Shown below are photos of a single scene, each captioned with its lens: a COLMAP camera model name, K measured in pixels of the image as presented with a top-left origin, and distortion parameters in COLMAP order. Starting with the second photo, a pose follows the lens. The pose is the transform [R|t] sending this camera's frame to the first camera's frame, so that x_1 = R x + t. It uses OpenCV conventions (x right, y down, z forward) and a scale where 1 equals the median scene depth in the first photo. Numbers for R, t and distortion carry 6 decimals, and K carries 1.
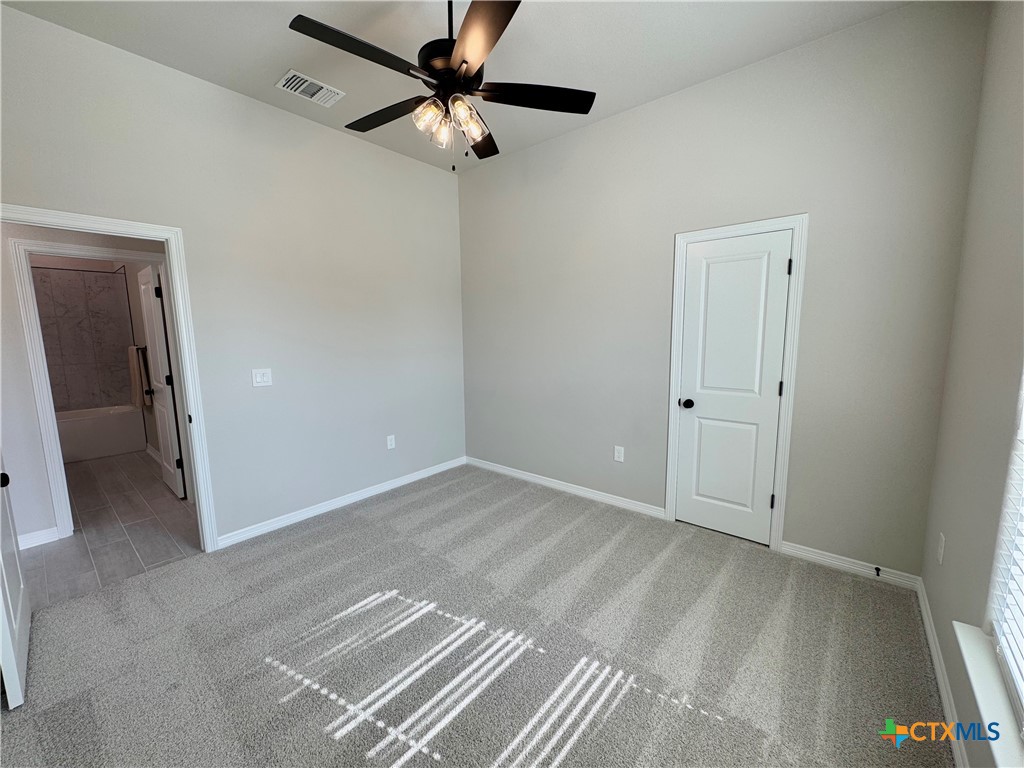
lens RADIAL K [[408.4, 0, 512.6], [0, 408.4, 382.8], [0, 0, 1]] dist [-0.000913, 0.000262]
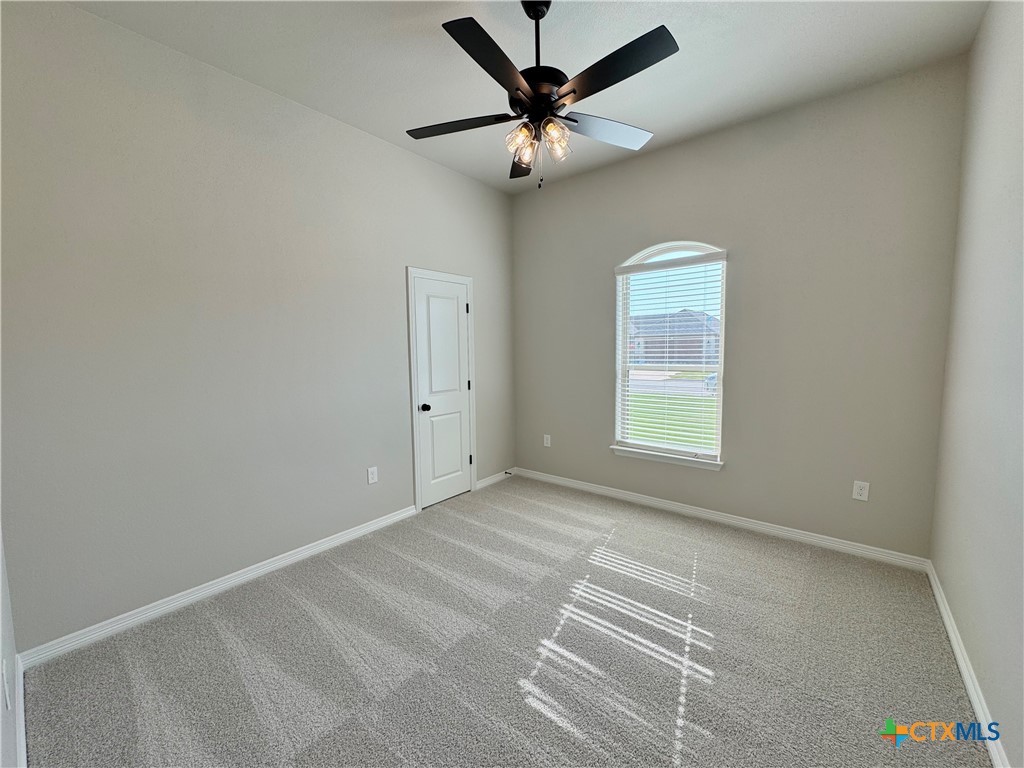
lens RADIAL K [[408.4, 0, 511.3], [0, 408.4, 382.5], [0, 0, 1]] dist [-0.000913, 0.000262]
pose [[-0.012966, -0.070098, 0.997456, -1.003095], [0.142265, 0.987262, 0.071231, -0.093001], [-0.989744, 0.142827, -0.002828, 0.942570]]
